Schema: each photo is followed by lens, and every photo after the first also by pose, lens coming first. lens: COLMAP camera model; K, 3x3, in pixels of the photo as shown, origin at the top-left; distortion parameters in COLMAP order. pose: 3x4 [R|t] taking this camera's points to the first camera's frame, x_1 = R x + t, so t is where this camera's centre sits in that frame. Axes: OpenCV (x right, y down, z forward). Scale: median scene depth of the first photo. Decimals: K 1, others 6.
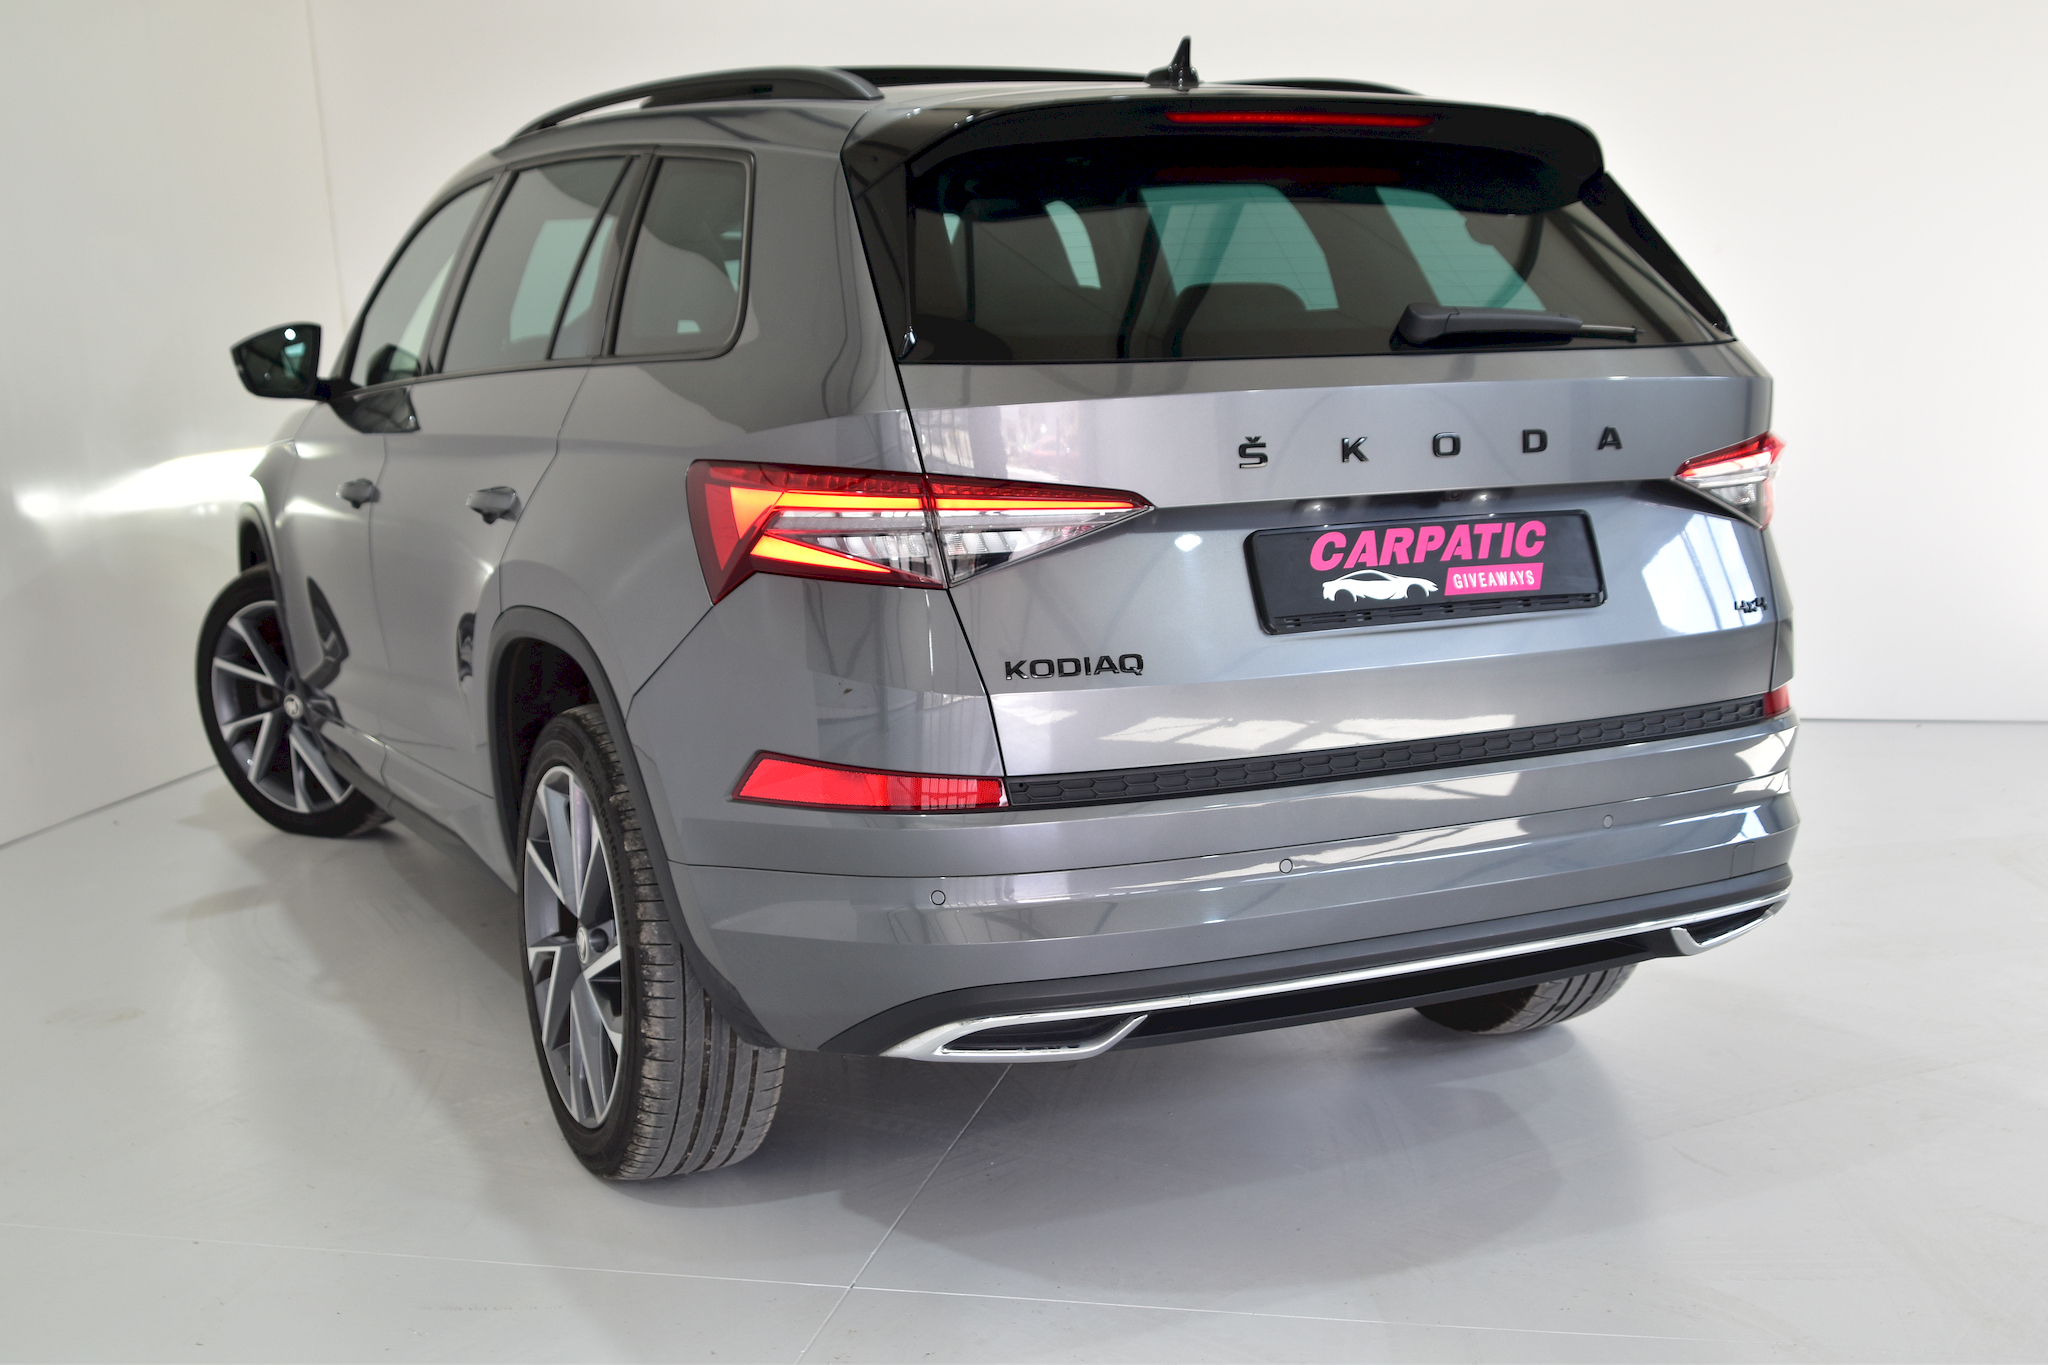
lens RADIAL K [[2588.0, 0, 1026.0], [0, 2588.0, 656.9], [0, 0, 1]] dist [-0.124086, 0.032975]
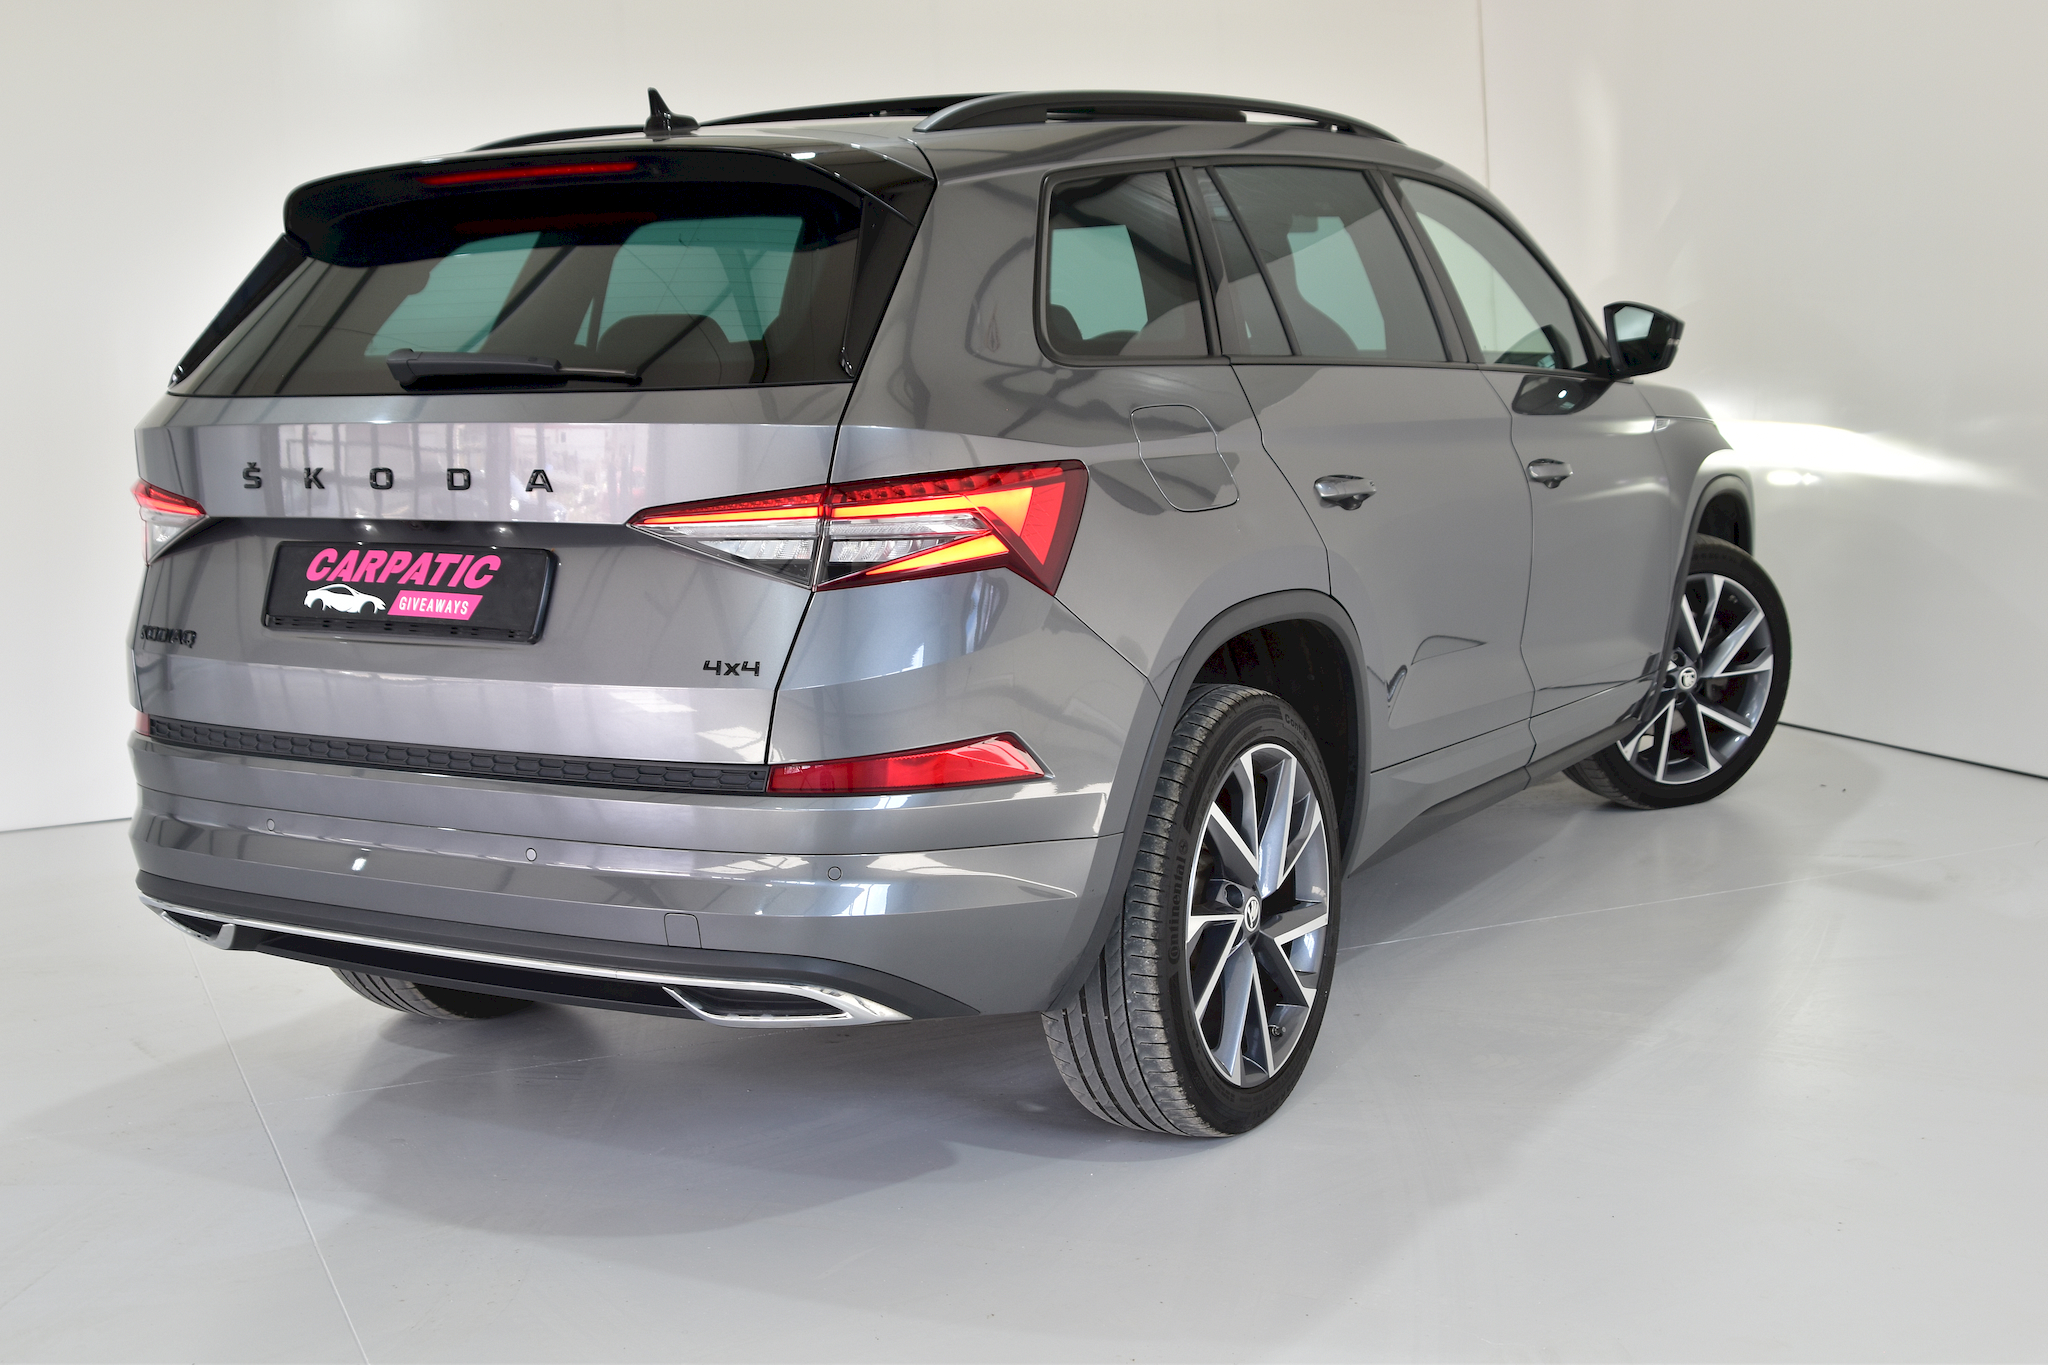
lens RADIAL K [[2686.6, 0, 1024.0], [0, 2686.6, 682.5], [0, 0, 1]] dist [-0.114472, -0.009915]
pose [[0.549027, 0.120953, -0.827007, 1.254302], [-0.100189, 0.991863, 0.078552, -0.111396], [0.829778, 0.039730, 0.556678, 0.587821]]
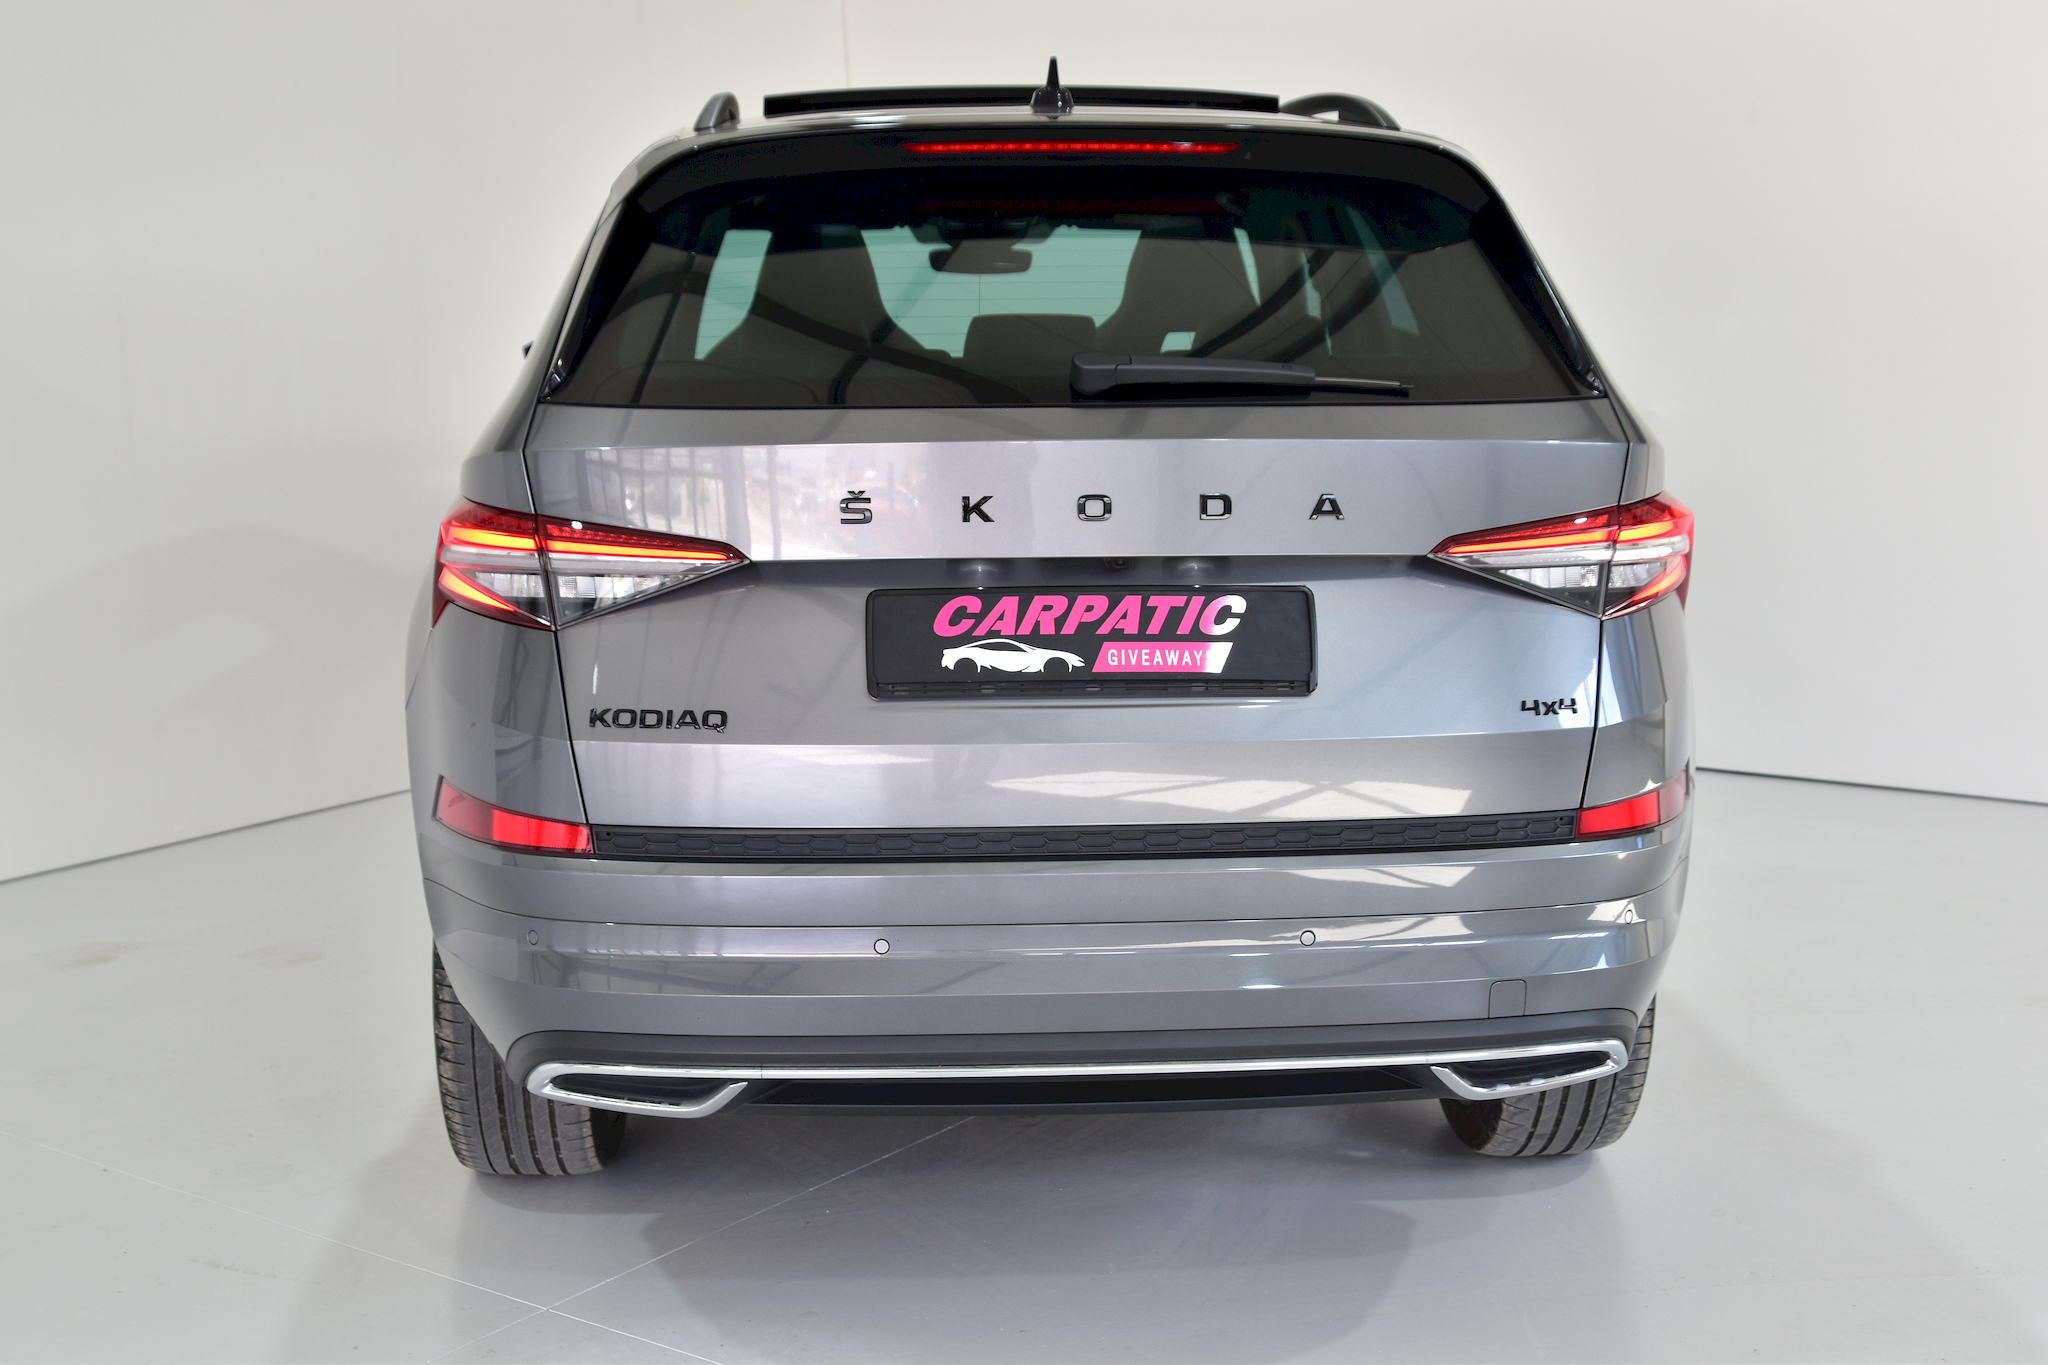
lens RADIAL K [[2420.9, 0, 1024.0], [0, 2420.9, 682.5], [0, 0, 1]] dist [-0.009504, 0.008508]
pose [[0.924402, 0.072597, -0.374446, 0.459622], [-0.067340, 0.997361, 0.027123, -0.041467], [0.375427, 0.000143, 0.926852, 0.193288]]
